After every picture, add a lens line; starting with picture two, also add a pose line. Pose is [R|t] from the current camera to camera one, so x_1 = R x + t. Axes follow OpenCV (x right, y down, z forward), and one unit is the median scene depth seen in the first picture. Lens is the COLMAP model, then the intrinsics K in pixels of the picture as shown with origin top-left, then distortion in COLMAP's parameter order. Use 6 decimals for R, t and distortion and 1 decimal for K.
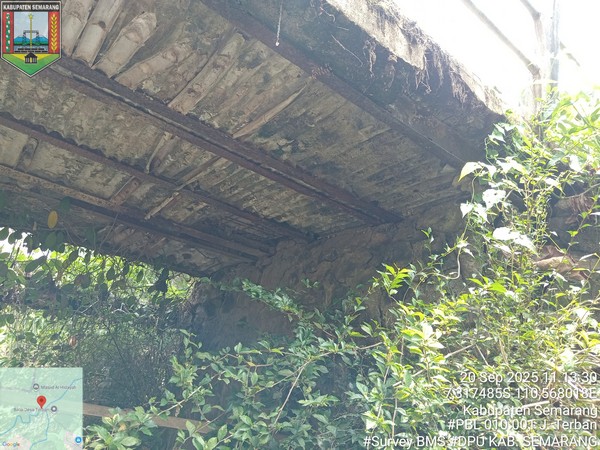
lens RADIAL K [[449.8, 0, 300.0], [0, 449.8, 225.0], [0, 0, 1]] dist [0.055315, -0.123494]
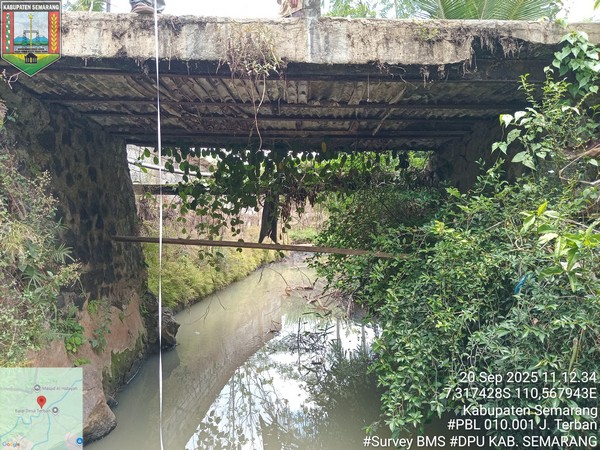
lens RADIAL K [[449.8, 0, 300.0], [0, 449.8, 225.0], [0, 0, 1]] dist [0.055315, -0.123494]
pose [[0.780637, -0.077023, -0.620220, 0.531472], [0.301044, 0.916005, 0.265153, -0.287080], [0.547702, -0.393702, 0.738256, -0.535261]]
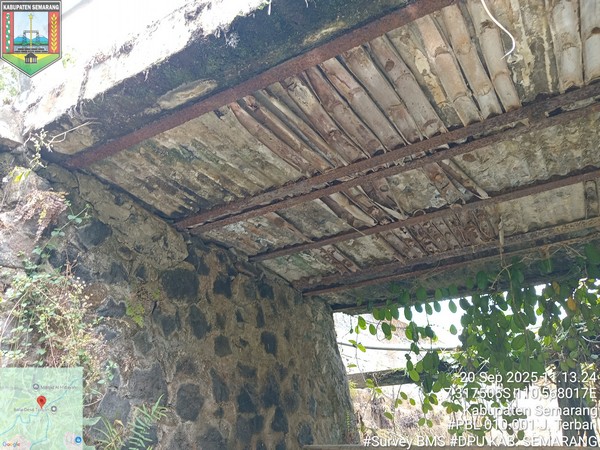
lens RADIAL K [[449.8, 0, 300.0], [0, 449.8, 225.0], [0, 0, 1]] dist [0.055315, -0.123494]
pose [[0.334712, -0.504489, -0.795901, -0.076698], [0.421355, 0.835604, -0.352456, -0.033914], [0.842869, -0.217386, 0.492256, -0.018593]]
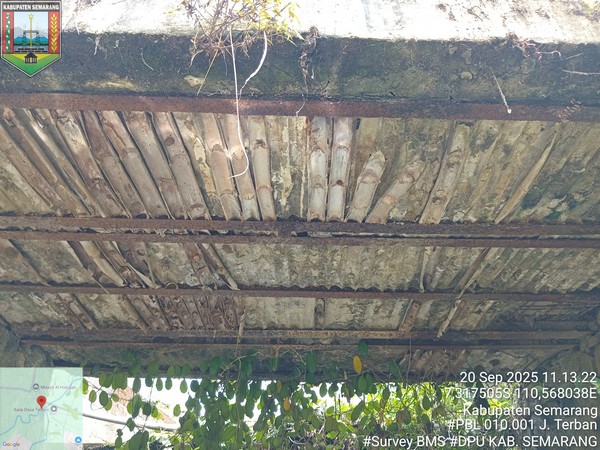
lens RADIAL K [[449.8, 0, 300.0], [0, 449.8, 225.0], [0, 0, 1]] dist [0.055315, -0.123494]
pose [[0.776457, -0.421780, -0.468205, -0.025565], [0.301559, 0.901080, -0.311636, -0.022387], [0.553332, 0.100781, 0.826842, 0.025527]]
